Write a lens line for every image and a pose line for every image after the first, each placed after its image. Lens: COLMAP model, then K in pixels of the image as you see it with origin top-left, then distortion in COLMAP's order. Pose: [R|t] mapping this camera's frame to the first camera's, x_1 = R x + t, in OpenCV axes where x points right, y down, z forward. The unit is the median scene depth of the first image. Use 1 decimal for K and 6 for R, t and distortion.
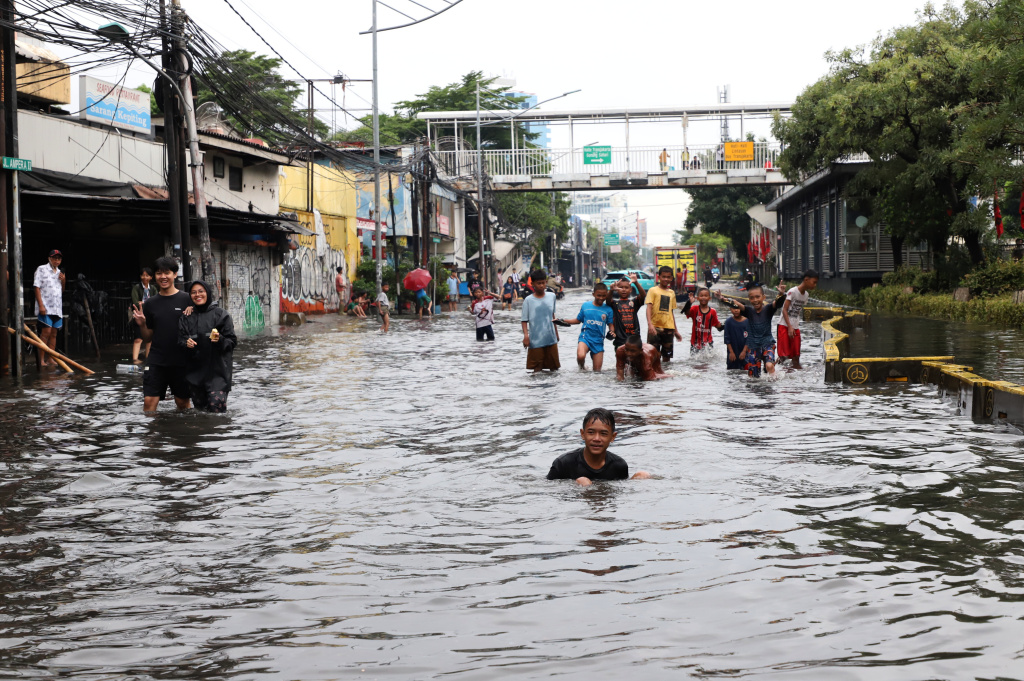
lens RADIAL K [[1669.9, 0, 512.0], [0, 1669.9, 340.5], [0, 0, 1]] dist [0.009700, 0.002909]
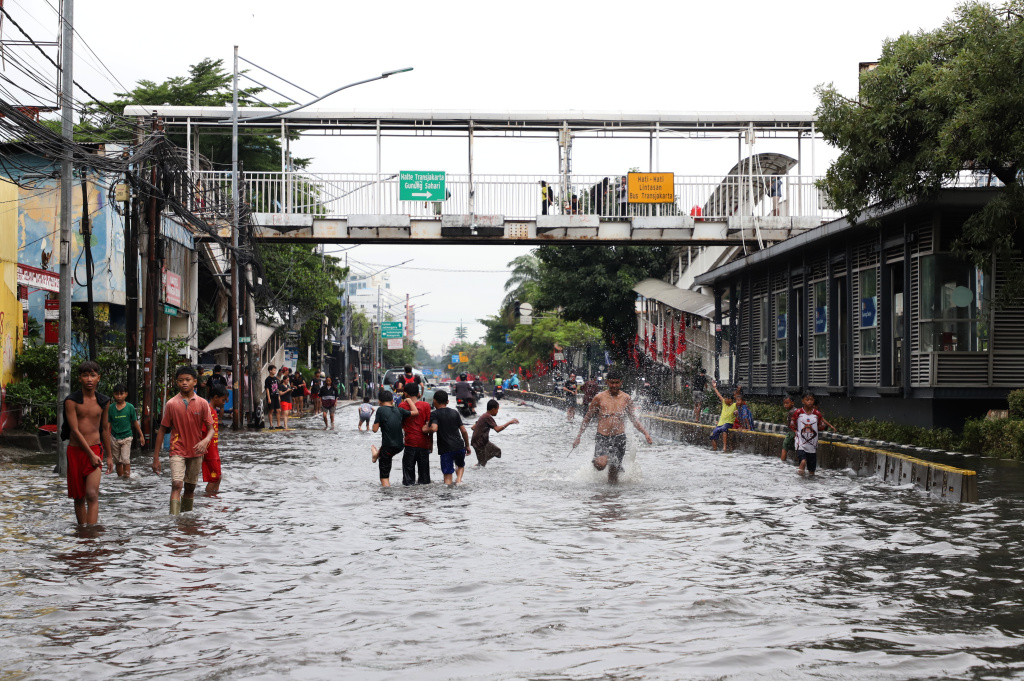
lens RADIAL K [[1966.0, 0, 512.0], [0, 1966.0, 340.5], [0, 0, 1]] dist [-0.018823, 0.099261]
pose [[0.987170, 0.025557, 0.157614, -0.030606], [-0.016119, 0.998015, -0.060873, -0.012012], [-0.158857, 0.057552, 0.985623, 0.308950]]
